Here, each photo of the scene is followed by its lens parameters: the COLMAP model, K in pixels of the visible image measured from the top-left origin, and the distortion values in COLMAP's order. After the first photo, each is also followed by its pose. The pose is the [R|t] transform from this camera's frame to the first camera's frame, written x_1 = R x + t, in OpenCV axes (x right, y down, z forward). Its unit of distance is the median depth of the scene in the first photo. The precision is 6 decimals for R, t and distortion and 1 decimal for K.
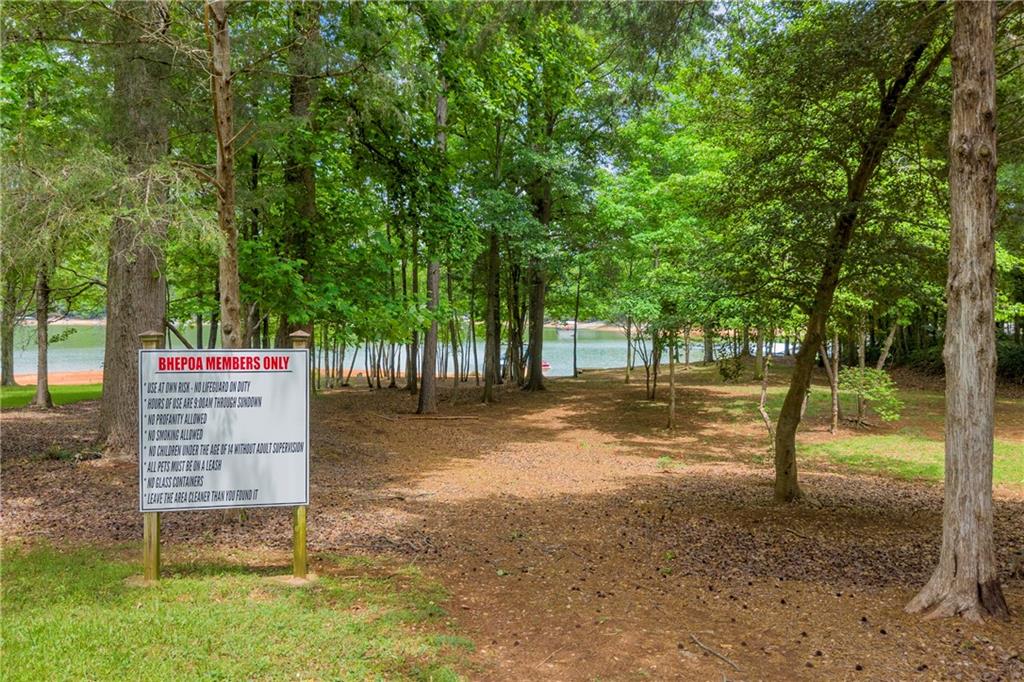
lens RADIAL K [[436.7, 0, 512.0], [0, 436.7, 341.0], [0, 0, 1]] dist [-0.000552, -0.000095]
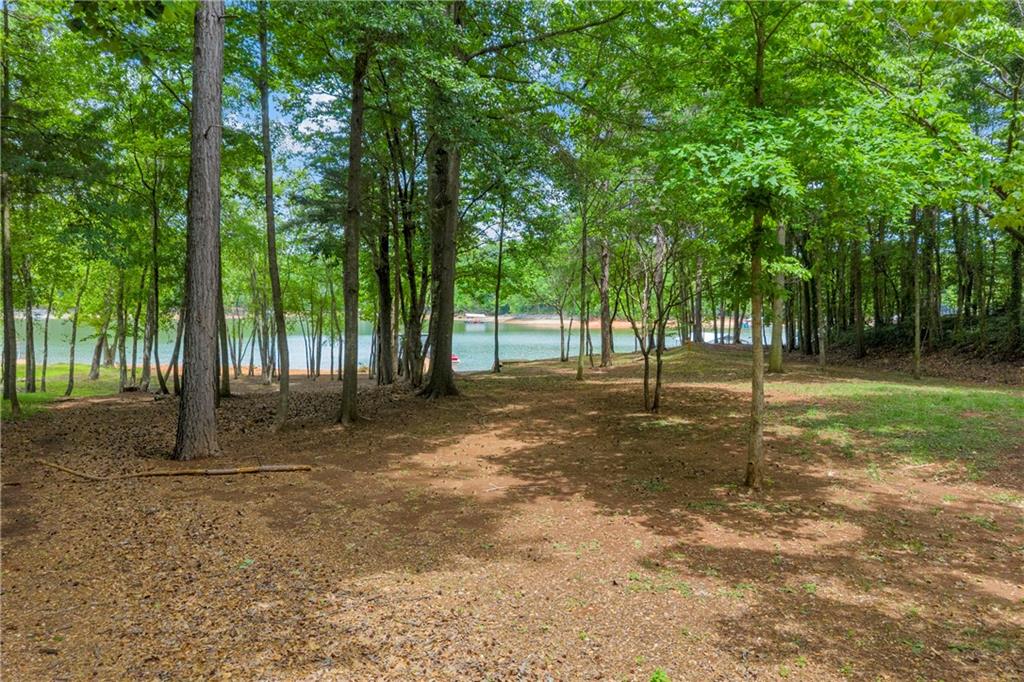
lens RADIAL K [[436.7, 0, 512.0], [0, 436.7, 341.0], [0, 0, 1]] dist [-0.000552, -0.000095]
pose [[0.976852, 0.000223, 0.213914, 0.023910], [-0.002885, 0.999922, 0.012131, 0.036045], [-0.213895, -0.012467, 0.976777, 0.452765]]
